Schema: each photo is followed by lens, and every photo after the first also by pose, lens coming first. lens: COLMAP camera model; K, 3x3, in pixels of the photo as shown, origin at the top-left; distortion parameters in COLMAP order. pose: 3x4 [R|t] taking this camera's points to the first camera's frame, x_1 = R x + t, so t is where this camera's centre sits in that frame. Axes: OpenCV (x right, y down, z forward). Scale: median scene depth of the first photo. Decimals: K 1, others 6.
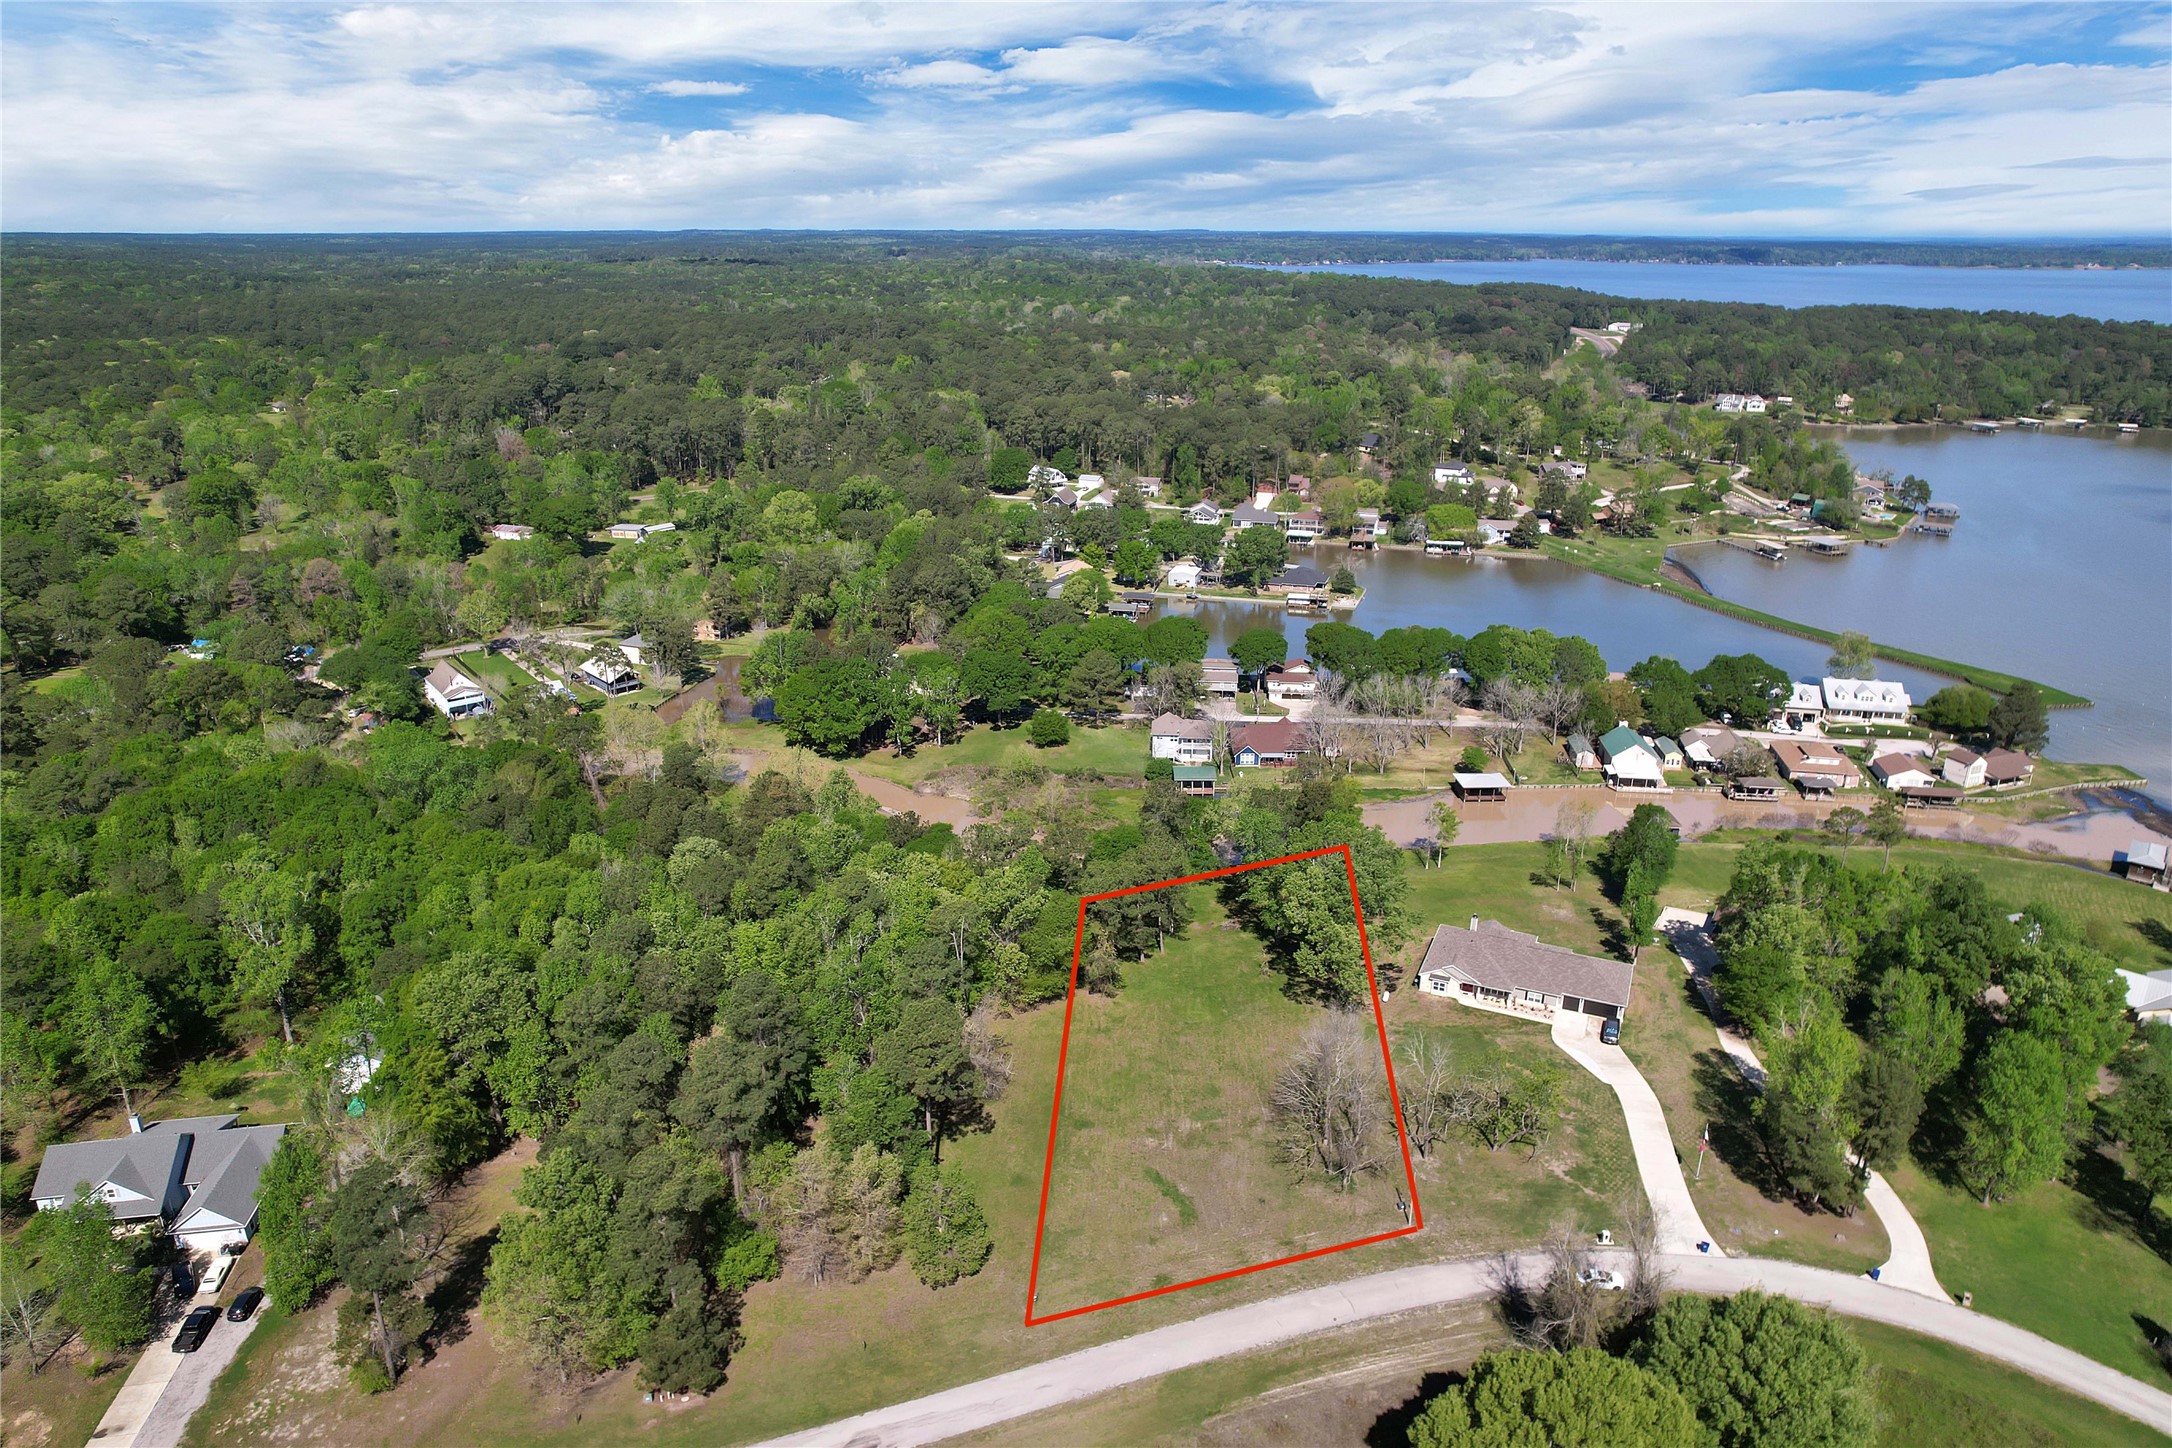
lens RADIAL K [[1392.8, 0, 1077.9], [0, 1392.8, 728.5], [0, 0, 1]] dist [-0.062696, 0.046654]
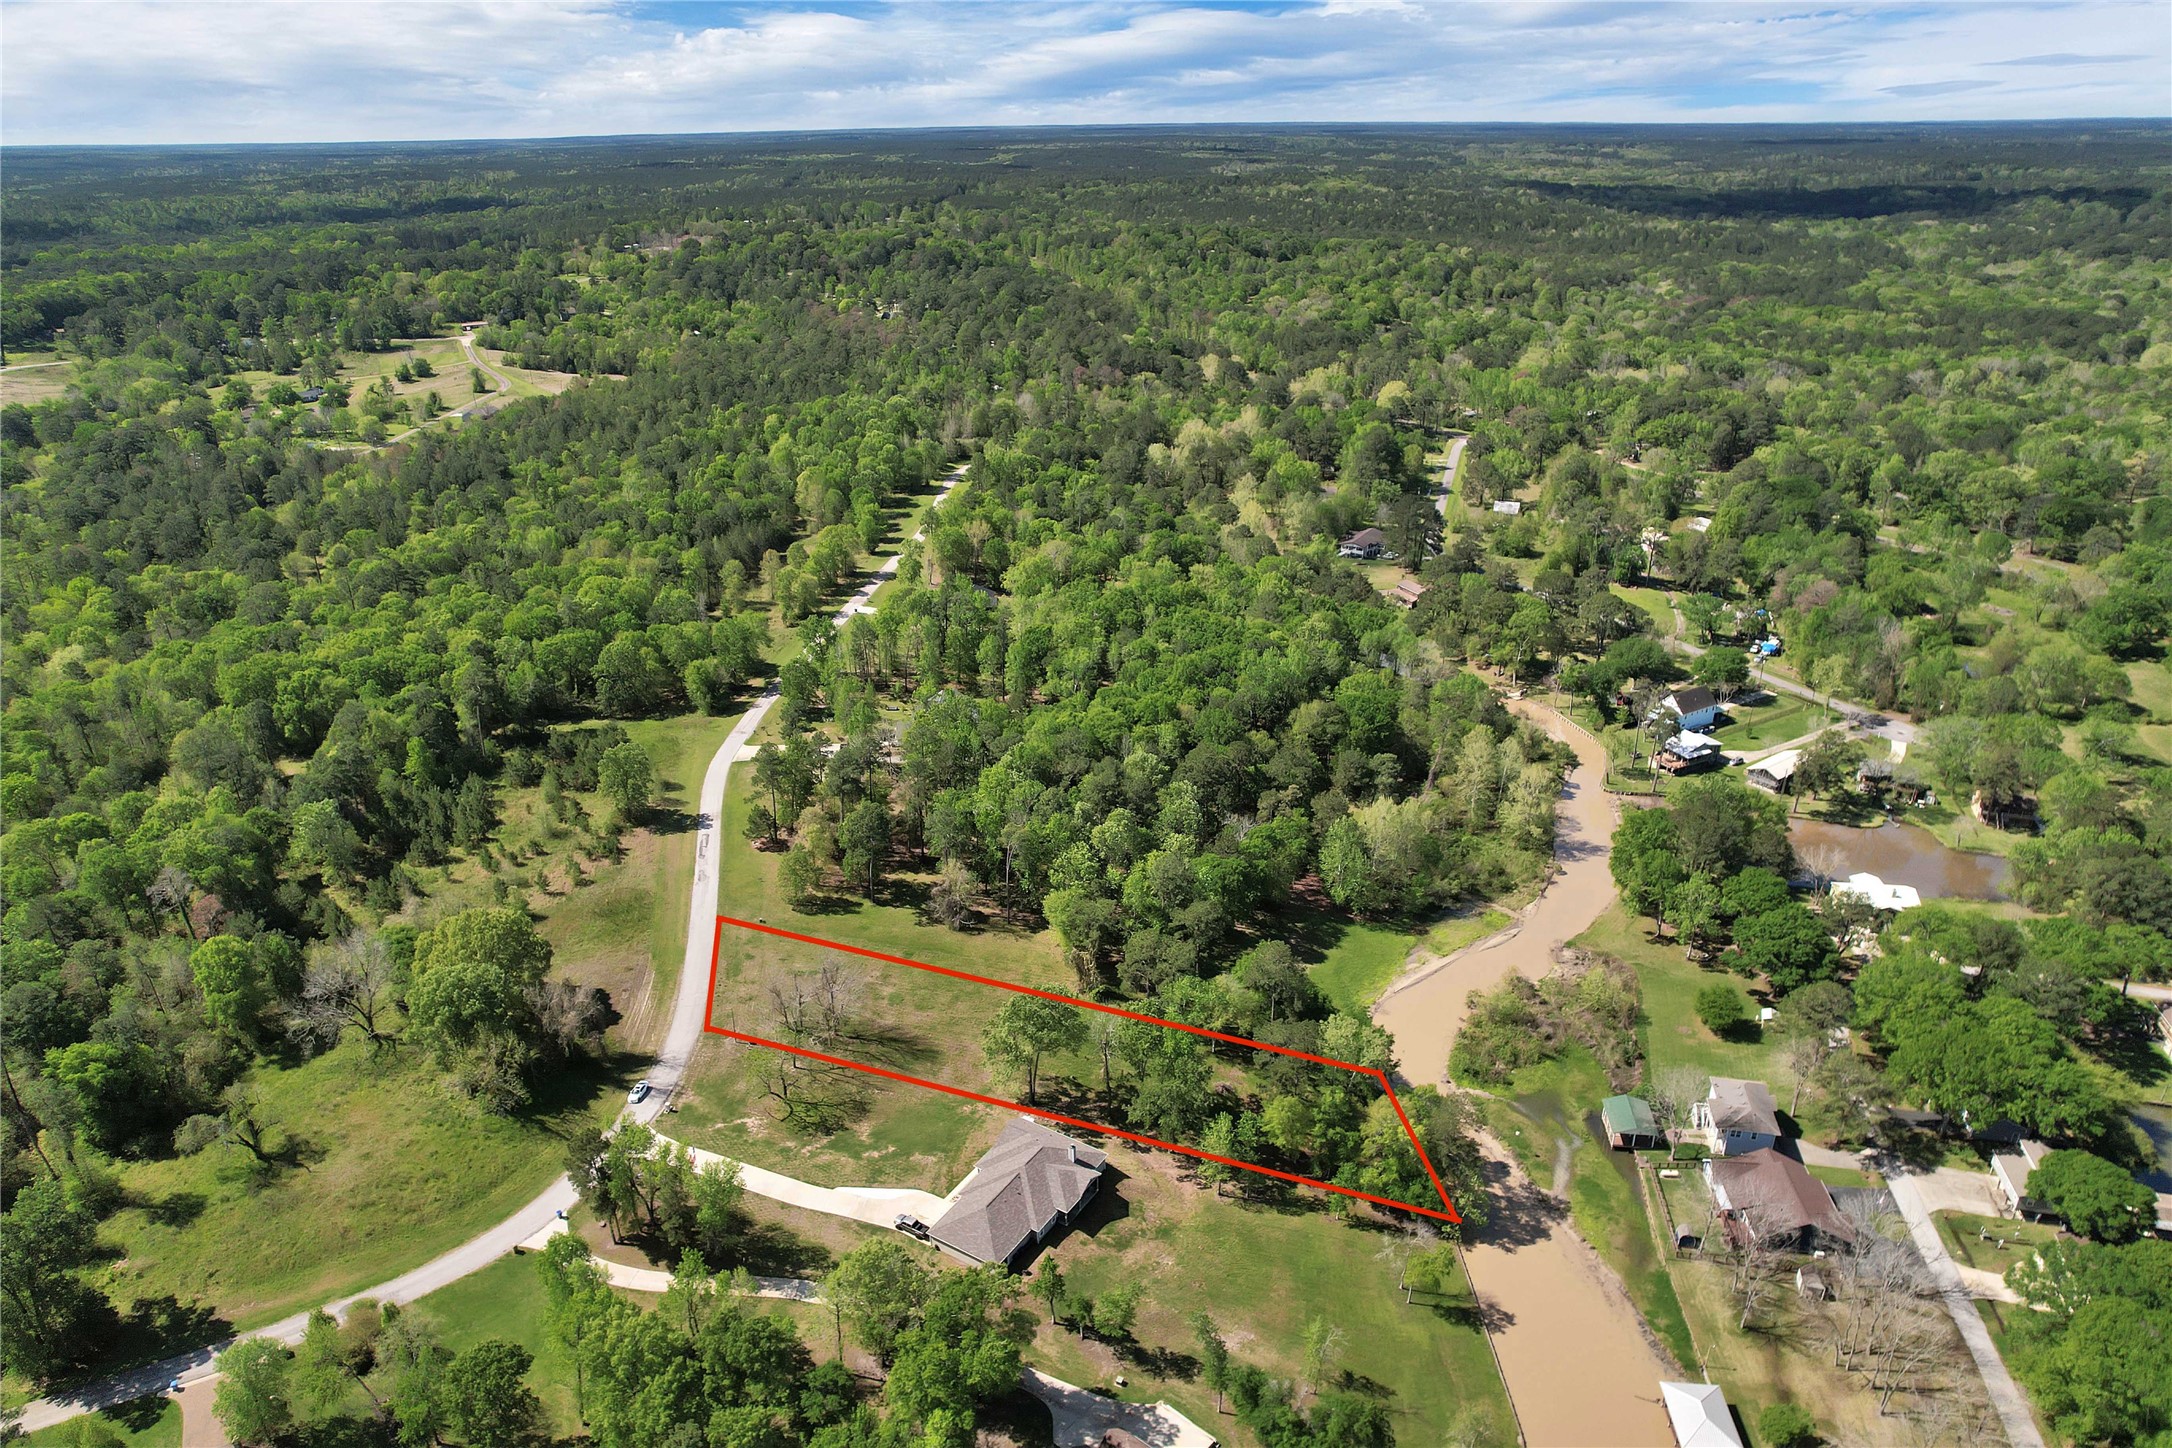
lens RADIAL K [[1398.9, 0, 1086.0], [0, 1398.9, 724.0], [0, 0, 1]] dist [-0.061834, 0.000049]
pose [[-0.140229, 0.397938, -0.906632, 0.646224], [-0.333429, 0.843217, 0.421676, -0.333007], [0.932288, 0.361428, 0.014440, 0.524170]]
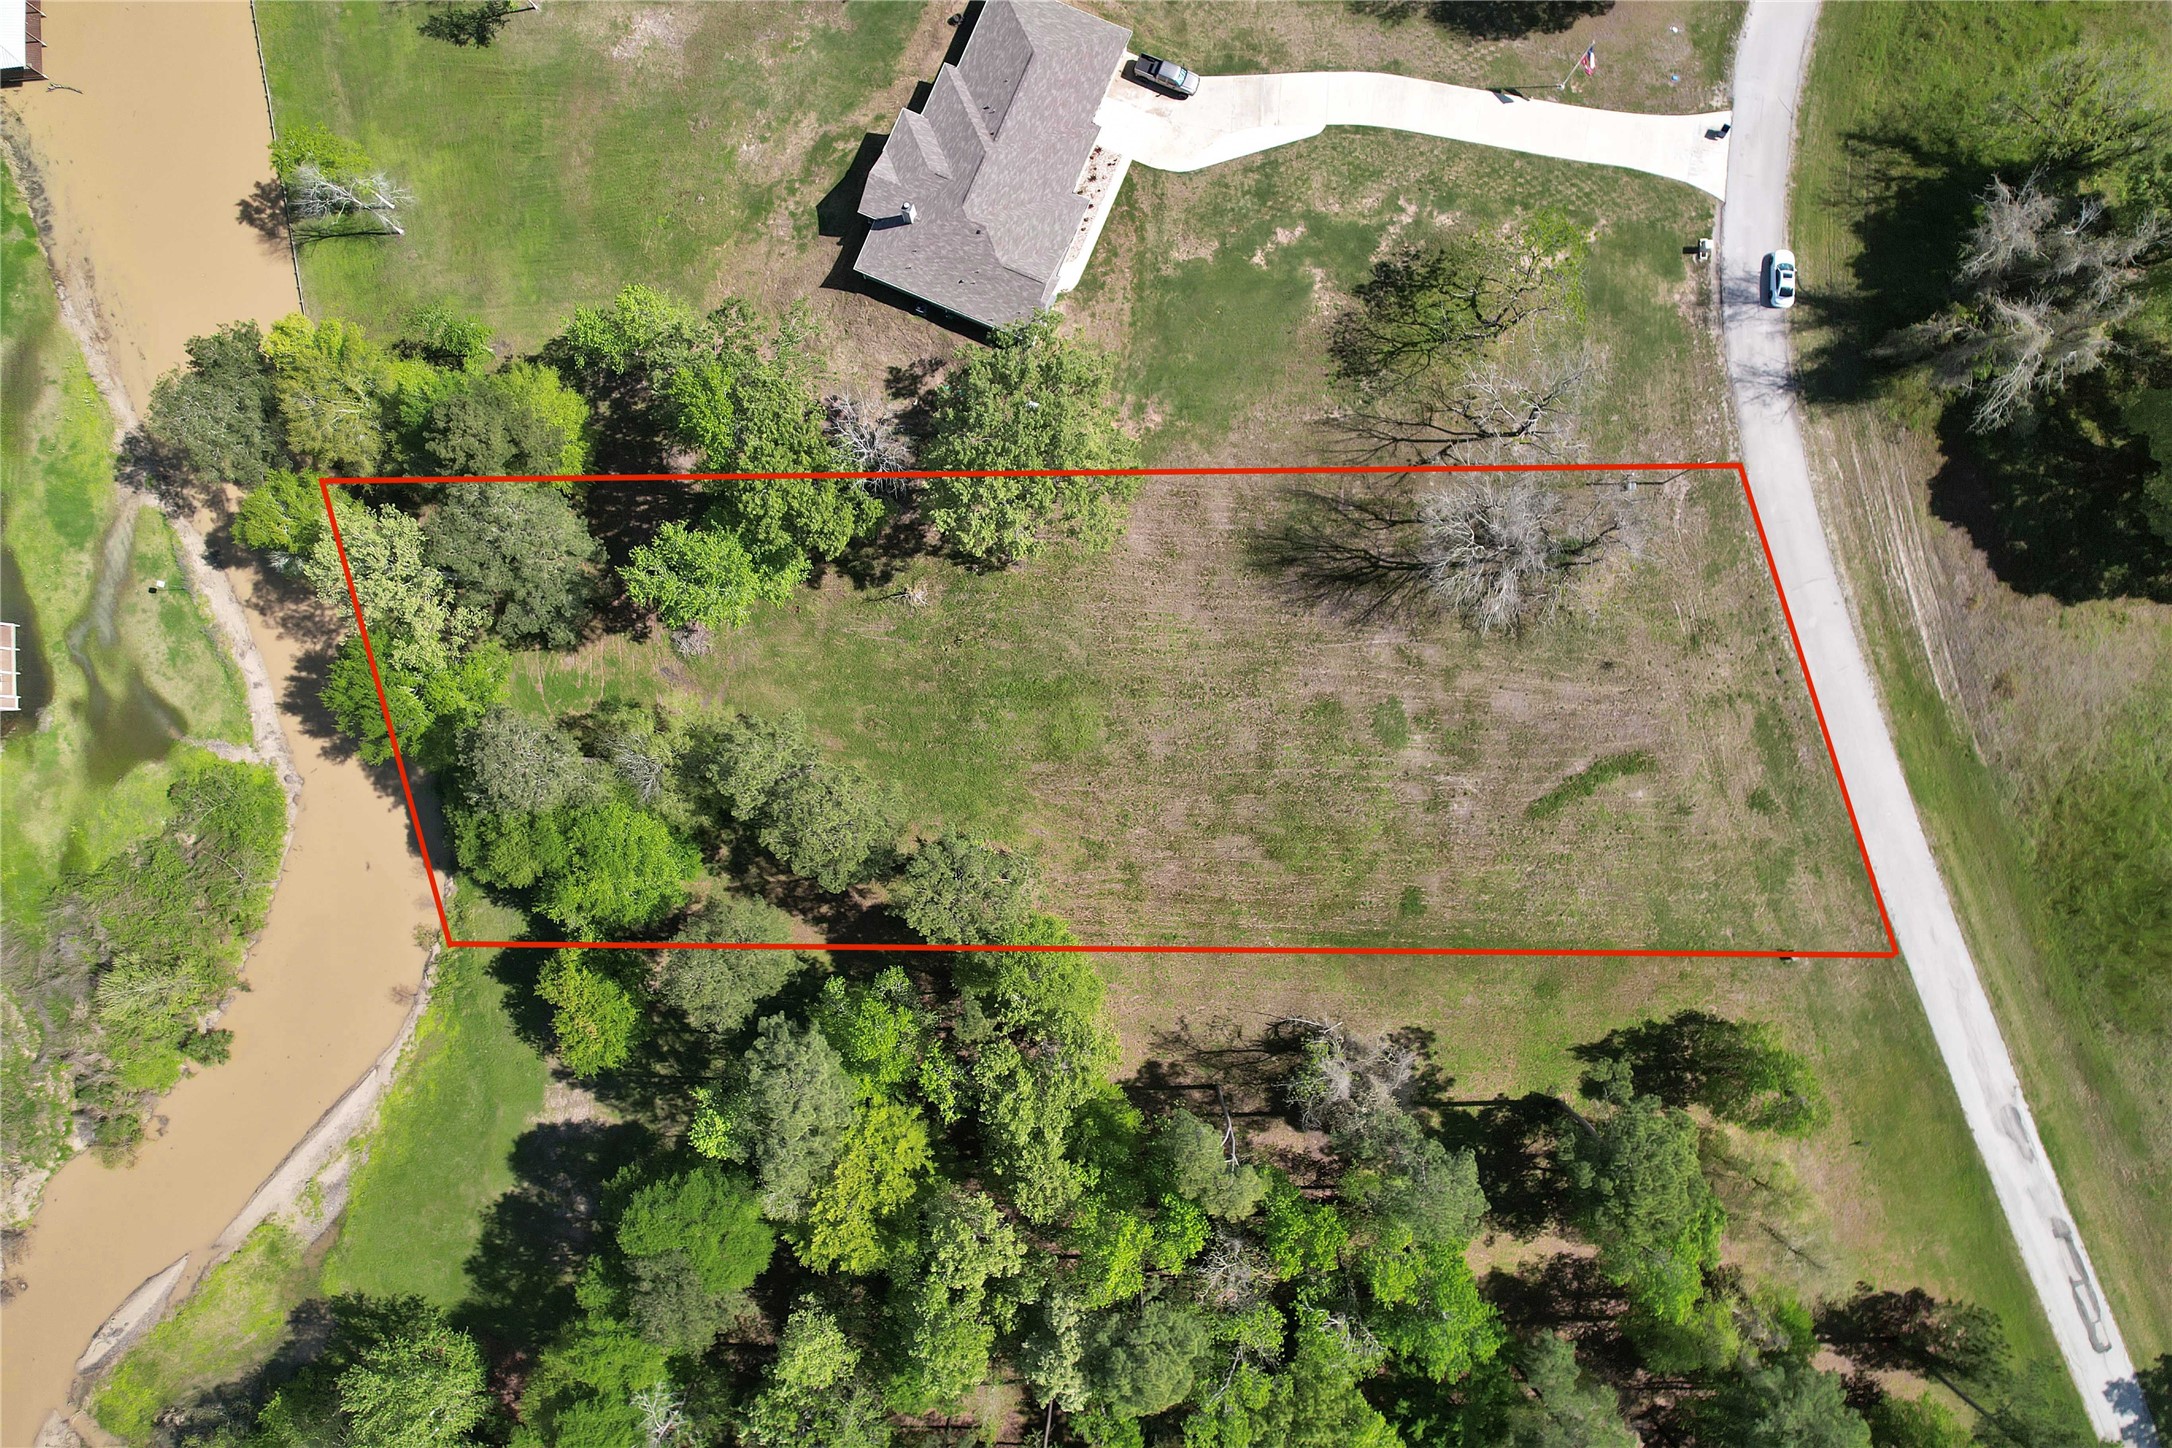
lens RADIAL K [[1392.8, 0, 1077.9], [0, 1392.8, 728.5], [0, 0, 1]] dist [-0.062696, 0.046654]
pose [[-0.023018, -0.999452, 0.023794, 0.038489], [0.347603, 0.014315, 0.937533, -0.209080], [-0.937359, 0.029851, 0.347083, 0.447168]]
